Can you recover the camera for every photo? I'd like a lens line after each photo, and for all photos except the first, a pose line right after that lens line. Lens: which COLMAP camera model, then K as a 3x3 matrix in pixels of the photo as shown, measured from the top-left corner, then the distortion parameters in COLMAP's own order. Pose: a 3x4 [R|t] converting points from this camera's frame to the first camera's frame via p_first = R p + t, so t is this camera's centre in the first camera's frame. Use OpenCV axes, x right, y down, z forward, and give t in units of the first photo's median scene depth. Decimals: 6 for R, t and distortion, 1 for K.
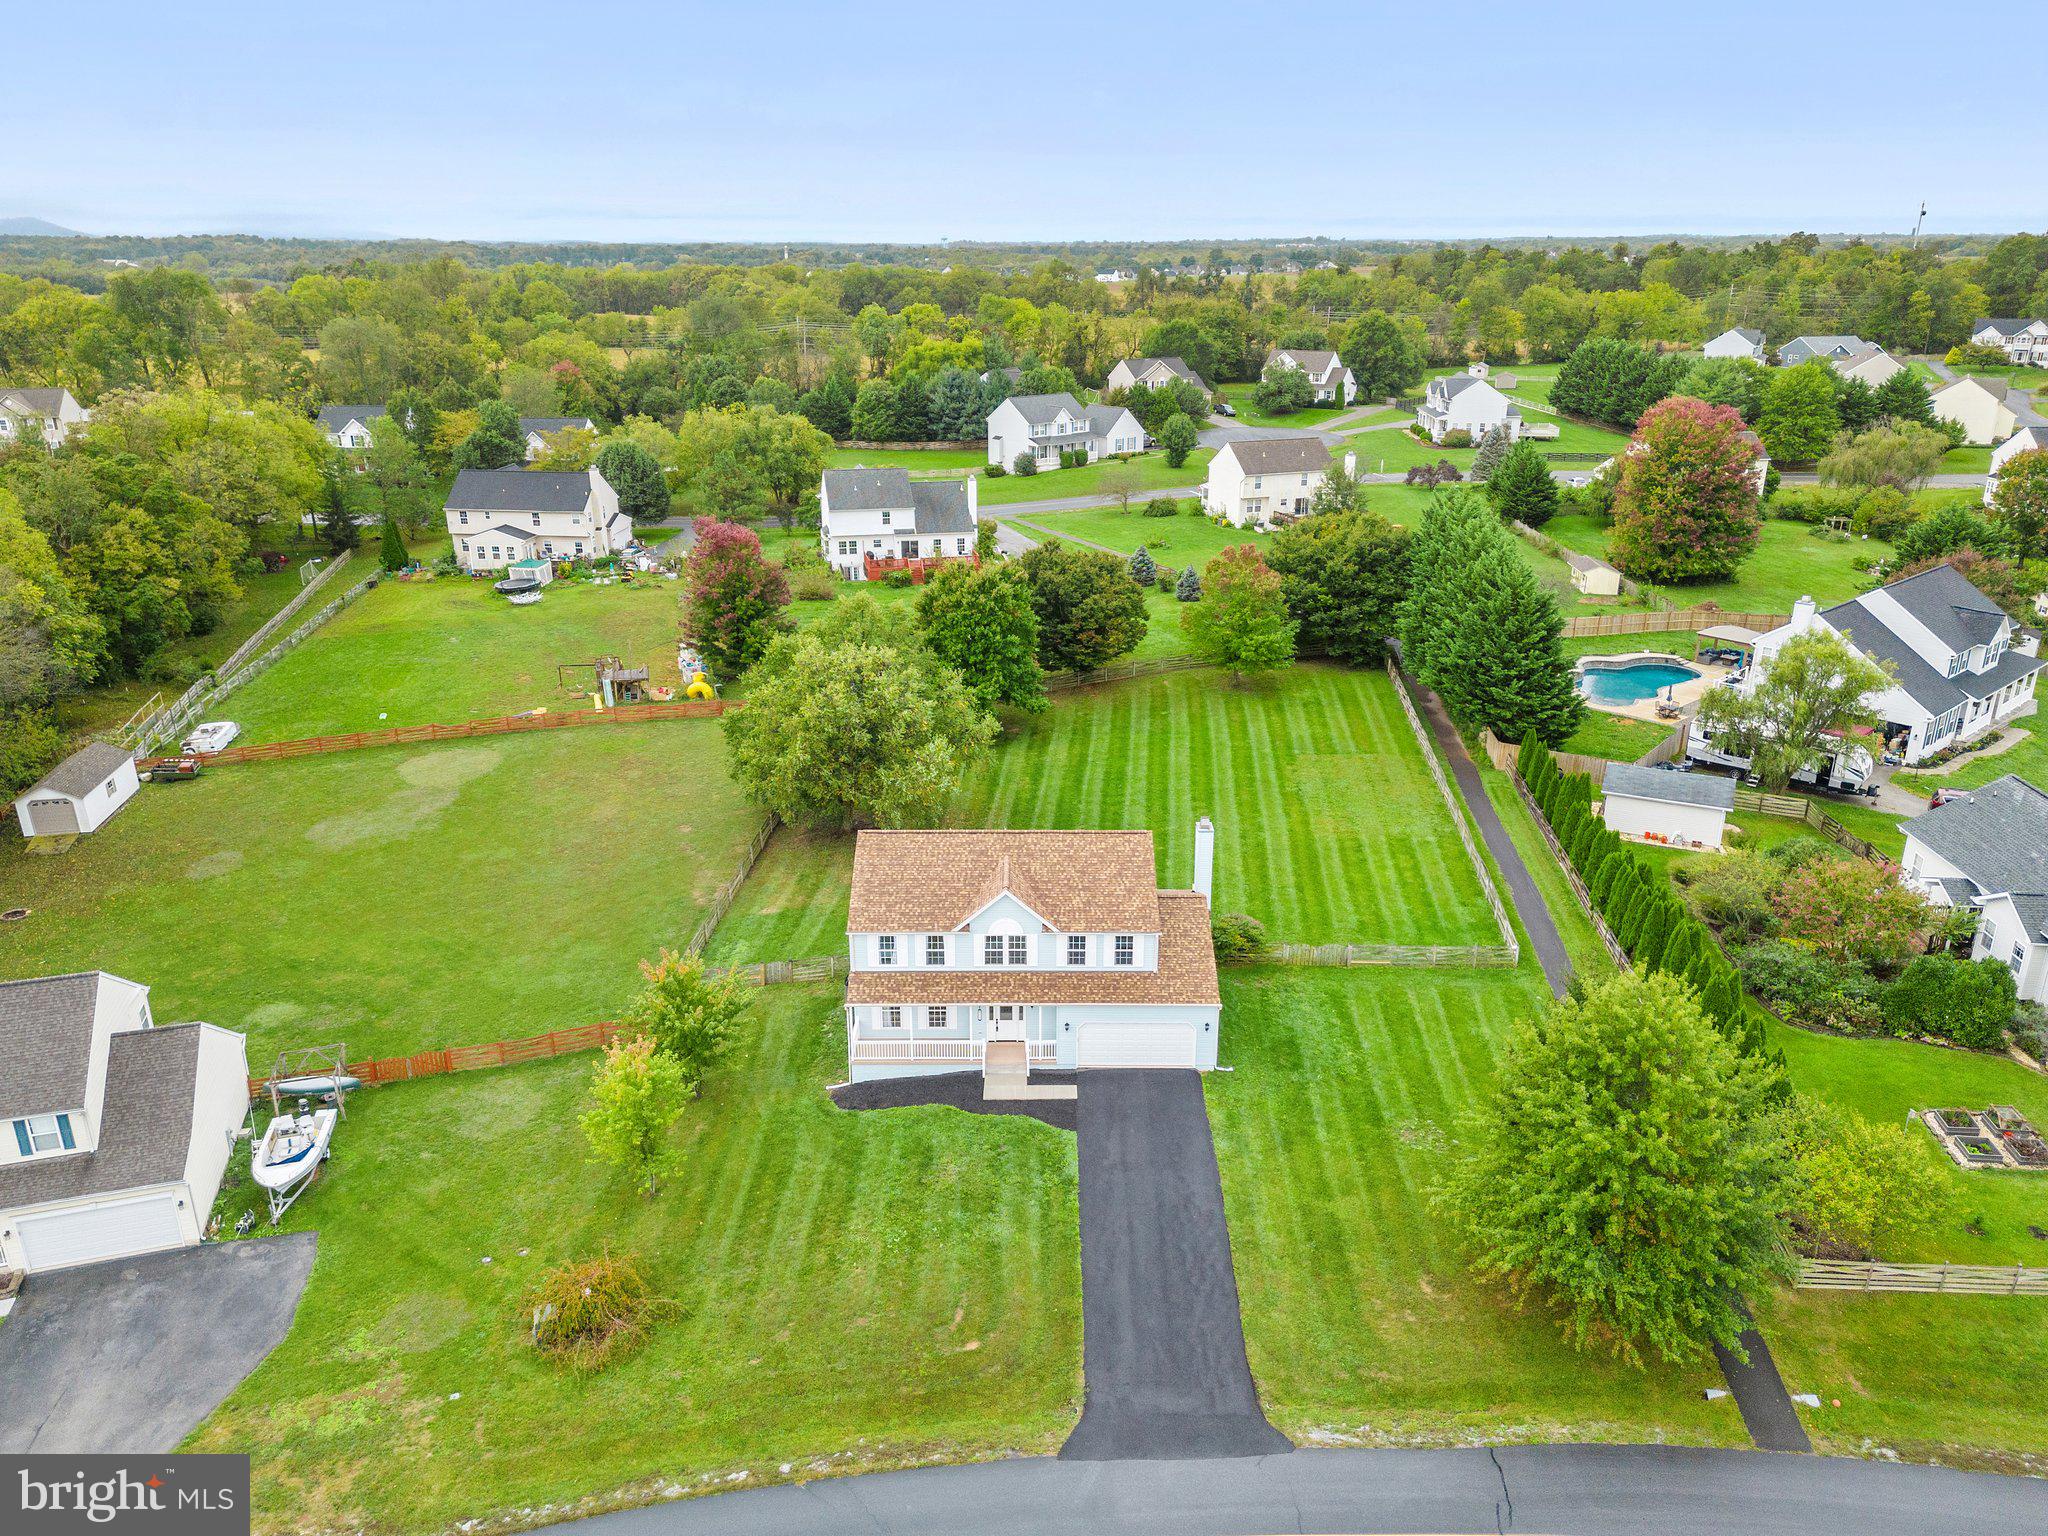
lens RADIAL K [[1440.6, 0, 1024.0], [0, 1440.6, 768.0], [0, 0, 1]] dist [0.087656, -0.098579]
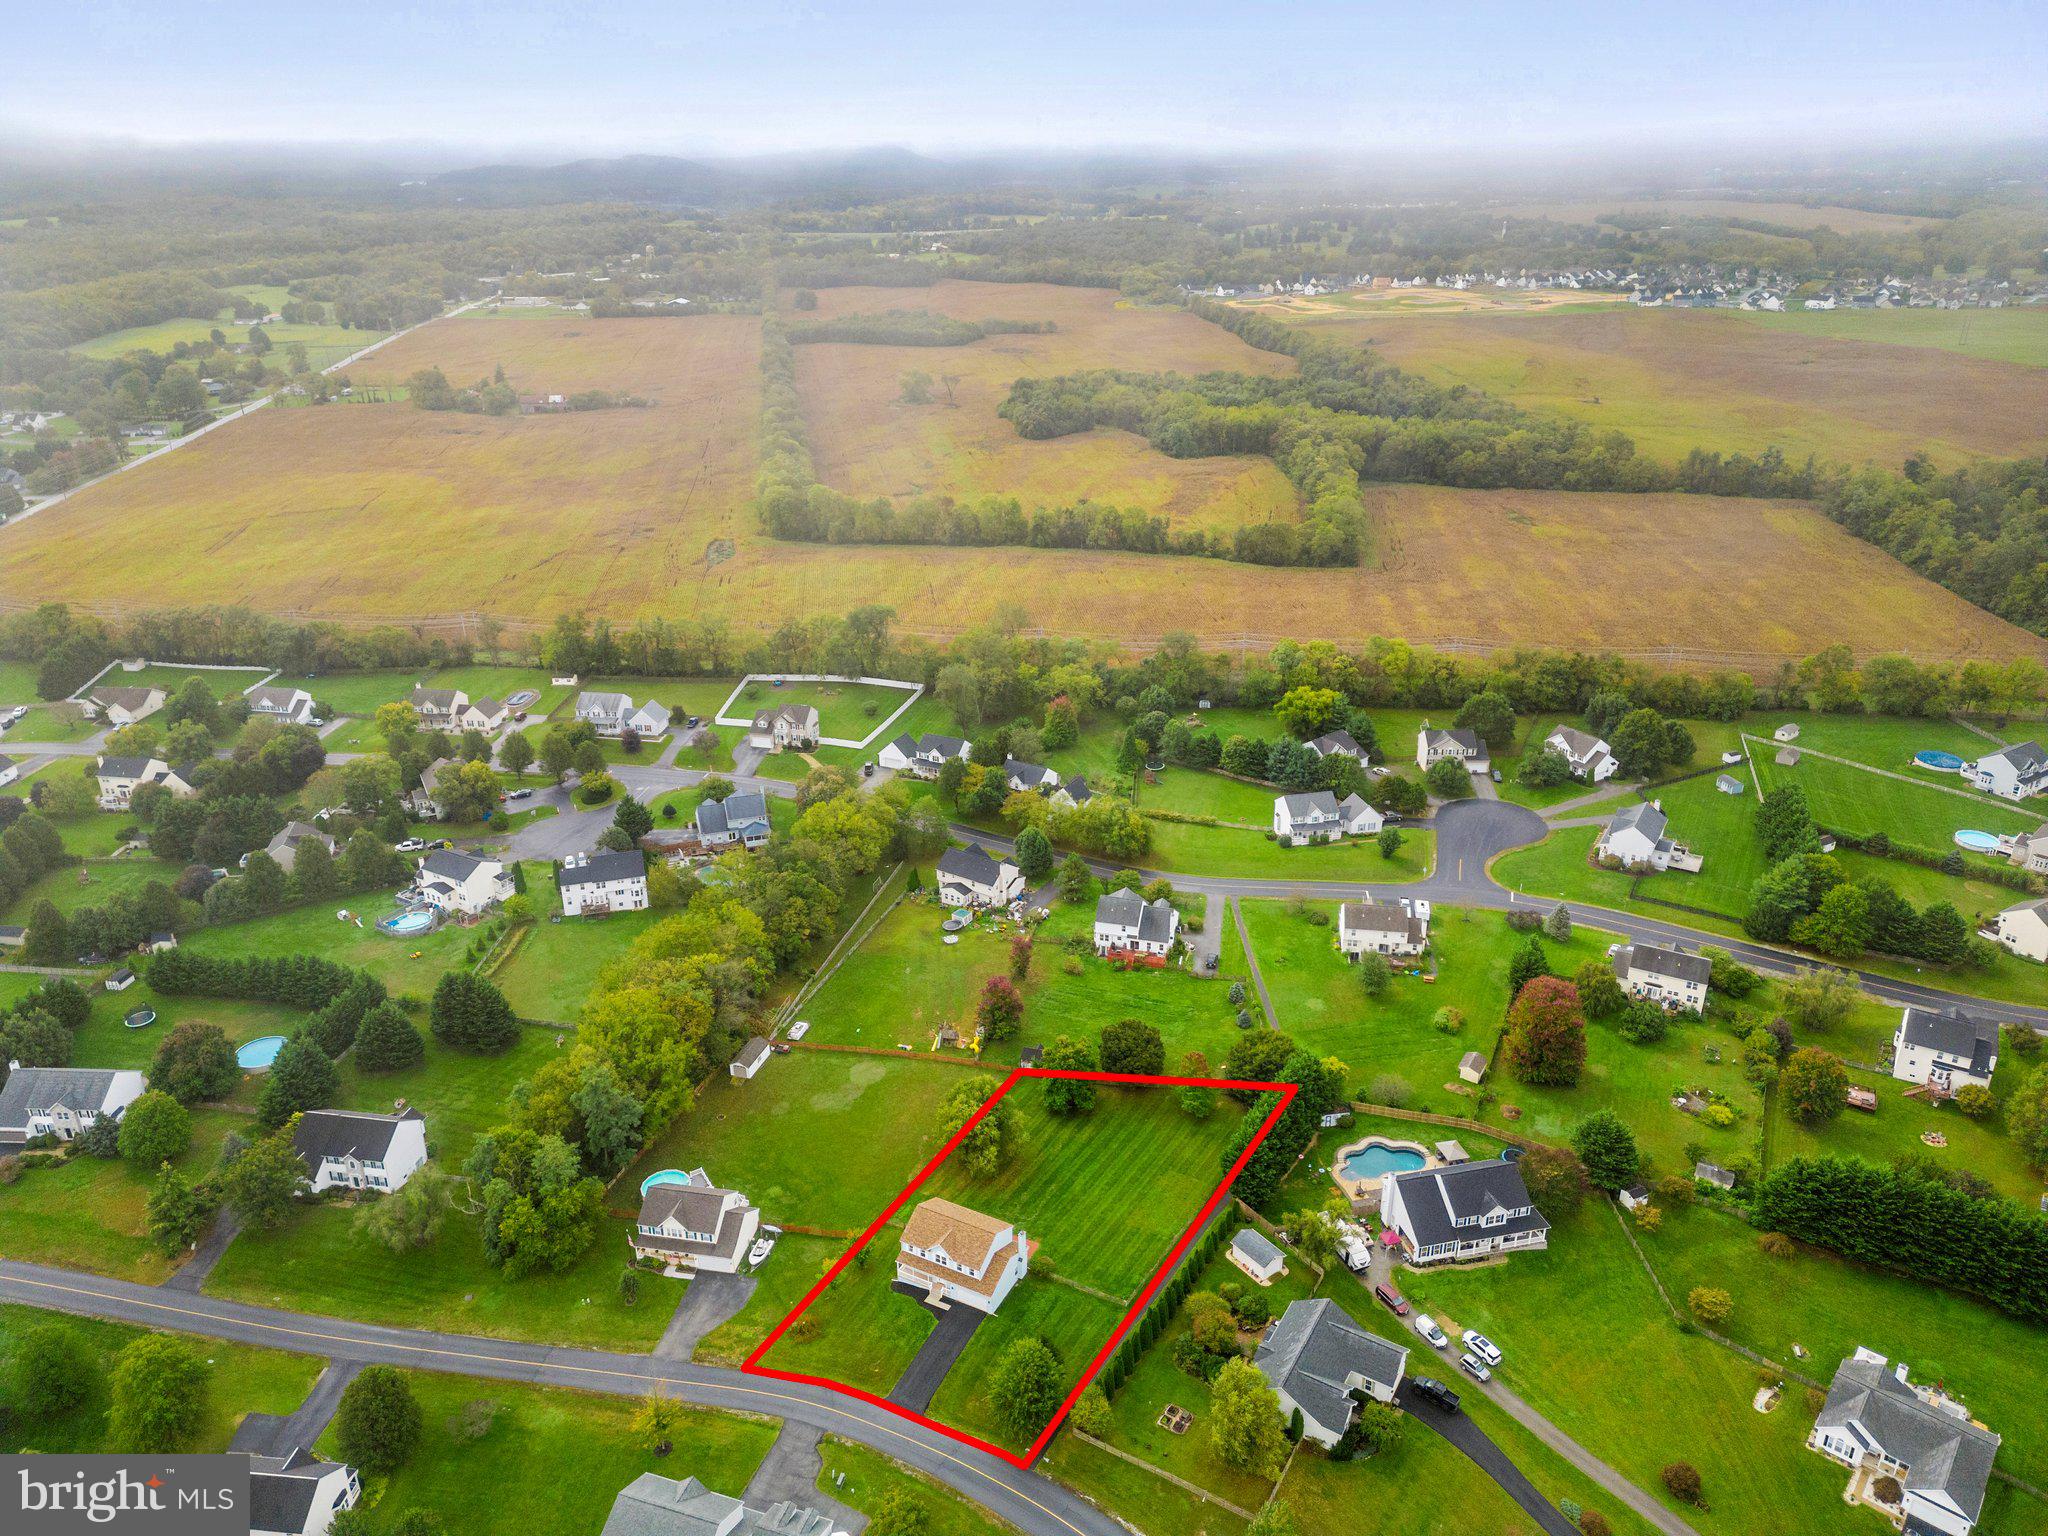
lens RADIAL K [[1440.6, 0, 1024.0], [0, 1440.6, 768.0], [0, 0, 1]] dist [0.087656, -0.098579]
pose [[0.884041, 0.188088, -0.427895, 1.385592], [-0.155142, 0.981640, 0.110970, -1.398500], [0.440911, -0.031717, 0.896990, -1.905332]]
